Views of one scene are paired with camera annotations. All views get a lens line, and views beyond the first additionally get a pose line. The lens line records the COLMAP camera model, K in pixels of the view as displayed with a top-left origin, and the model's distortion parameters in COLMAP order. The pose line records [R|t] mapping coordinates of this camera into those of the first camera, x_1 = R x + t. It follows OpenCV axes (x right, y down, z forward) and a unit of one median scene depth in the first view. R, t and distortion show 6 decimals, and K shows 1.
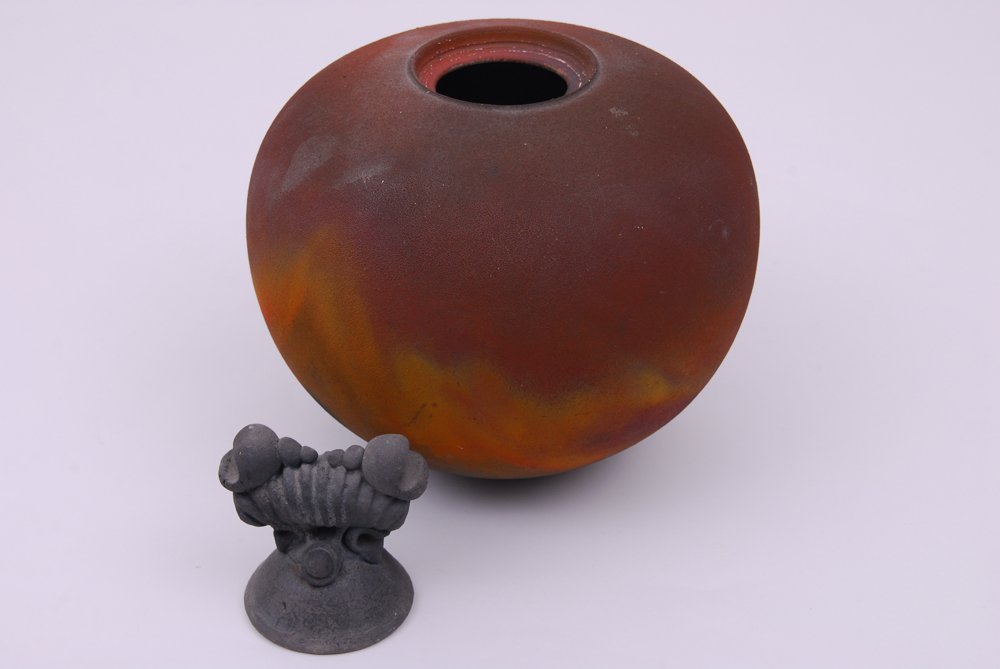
lens RADIAL K [[1927.1, 0, 500.0], [0, 1927.1, 334.5], [0, 0, 1]] dist [-0.037765, -0.056874]
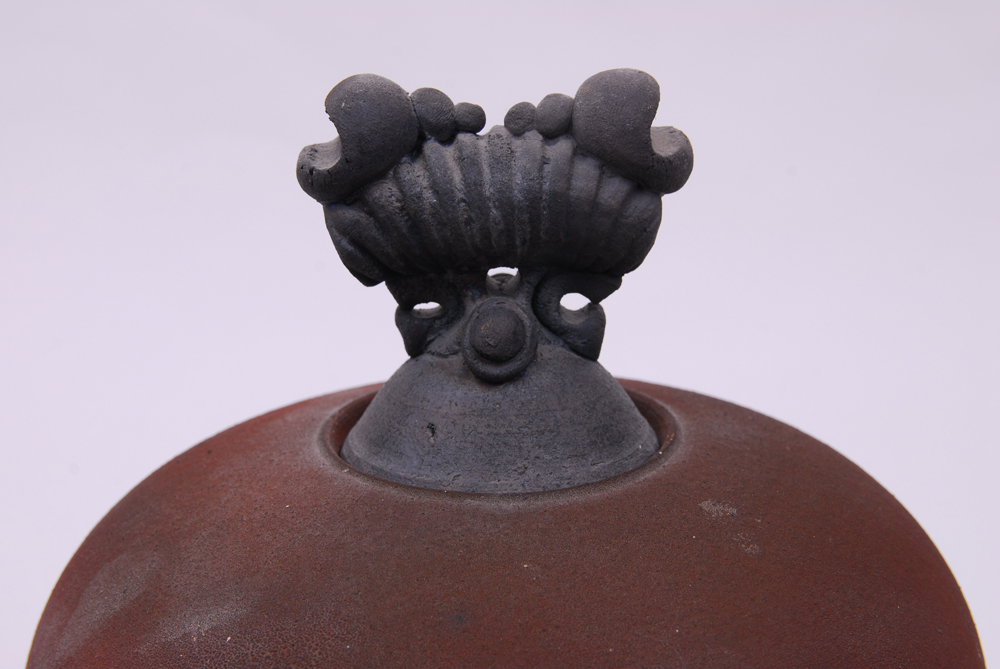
lens RADIAL K [[1762.3, 0, 500.0], [0, 1762.3, 334.5], [0, 0, 1]] dist [-0.119378, -0.153021]
pose [[0.998104, -0.001103, -0.061534, 0.033173], [-0.016017, 0.960728, -0.277028, -0.031358], [0.059423, 0.277488, 0.958890, 0.546707]]
